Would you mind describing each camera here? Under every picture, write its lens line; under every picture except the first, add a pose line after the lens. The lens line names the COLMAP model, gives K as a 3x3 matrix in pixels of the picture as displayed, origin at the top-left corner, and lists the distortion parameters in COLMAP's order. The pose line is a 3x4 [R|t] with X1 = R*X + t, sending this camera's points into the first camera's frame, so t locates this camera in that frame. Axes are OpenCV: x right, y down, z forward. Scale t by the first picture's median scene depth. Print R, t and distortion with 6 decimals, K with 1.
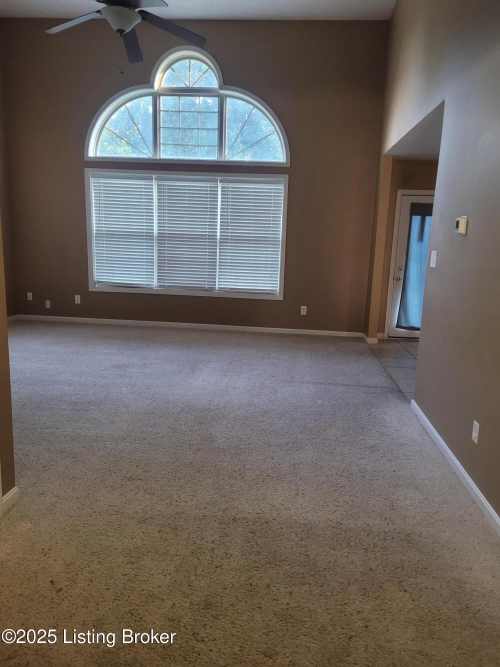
lens RADIAL K [[501.2, 0, 252.1], [0, 501.2, 332.6], [0, 0, 1]] dist [0.049086, -0.022719]
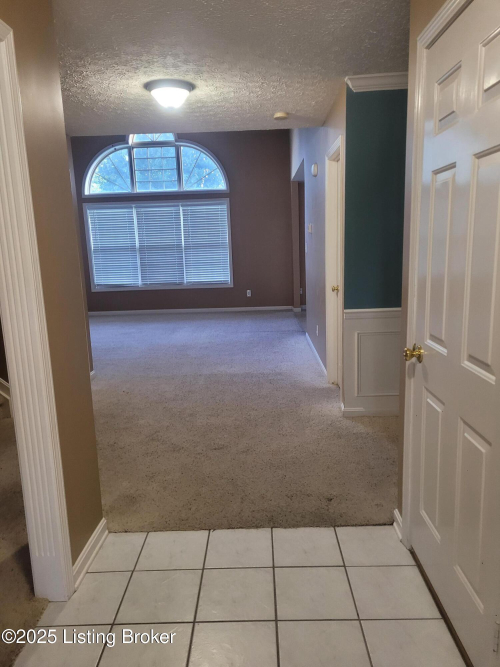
lens RADIAL K [[501.2, 0, 246.5], [0, 501.2, 333.6], [0, 0, 1]] dist [0.049086, -0.022719]
pose [[0.995777, -0.082154, 0.040981, 0.030402], [0.082661, 0.996519, -0.010825, 0.083317], [-0.039949, 0.014167, 0.999101, -0.396586]]
